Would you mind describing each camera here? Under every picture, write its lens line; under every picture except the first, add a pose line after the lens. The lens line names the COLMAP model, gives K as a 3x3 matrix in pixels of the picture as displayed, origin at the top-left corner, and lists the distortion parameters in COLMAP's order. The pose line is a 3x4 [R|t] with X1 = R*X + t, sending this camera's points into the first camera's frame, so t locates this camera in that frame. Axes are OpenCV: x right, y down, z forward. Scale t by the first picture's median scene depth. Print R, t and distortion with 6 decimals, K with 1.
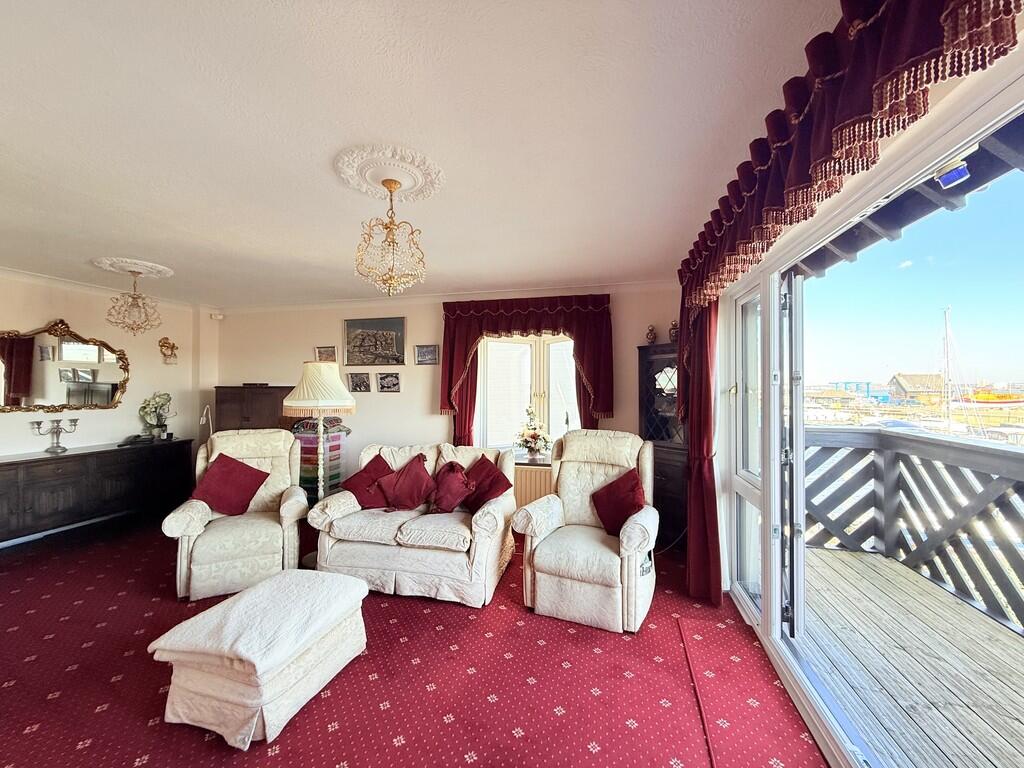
lens RADIAL K [[407.2, 0, 507.5], [0, 407.2, 381.2], [0, 0, 1]] dist [-0.001531, 0.000397]
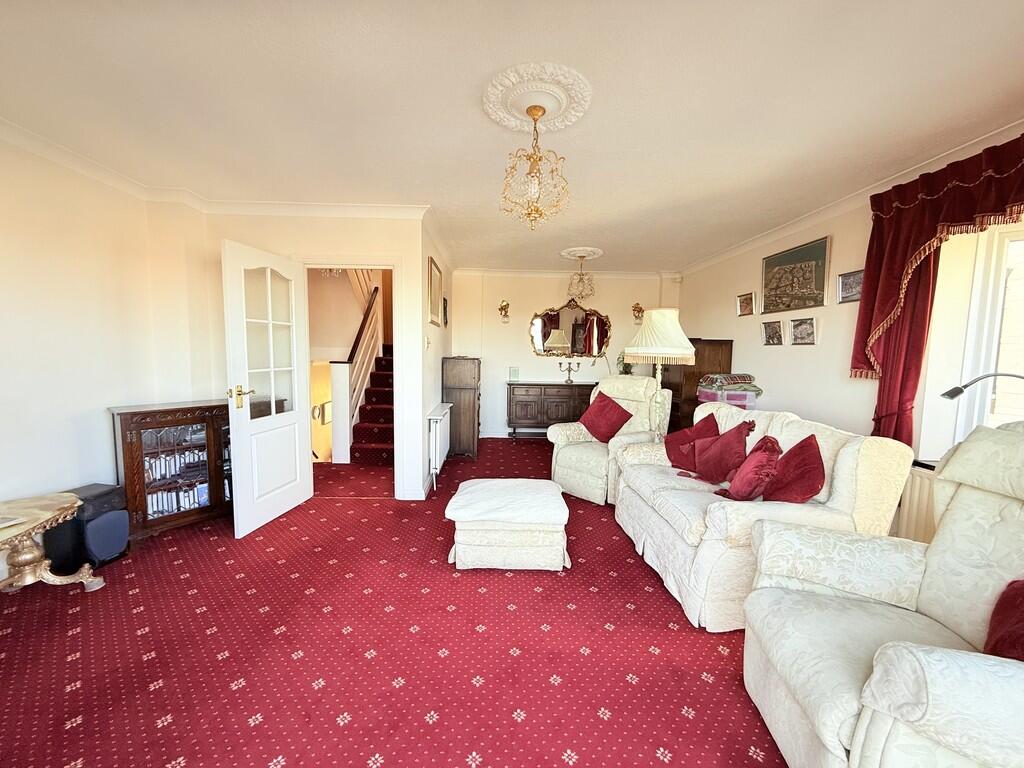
lens RADIAL K [[407.2, 0, 509.1], [0, 407.2, 382.1], [0, 0, 1]] dist [-0.001531, 0.000397]
pose [[0.270654, 0.077304, -0.959568, 0.287598], [0.000812, 0.996752, 0.080529, 0.034781], [0.962676, -0.022574, 0.269712, 0.279143]]
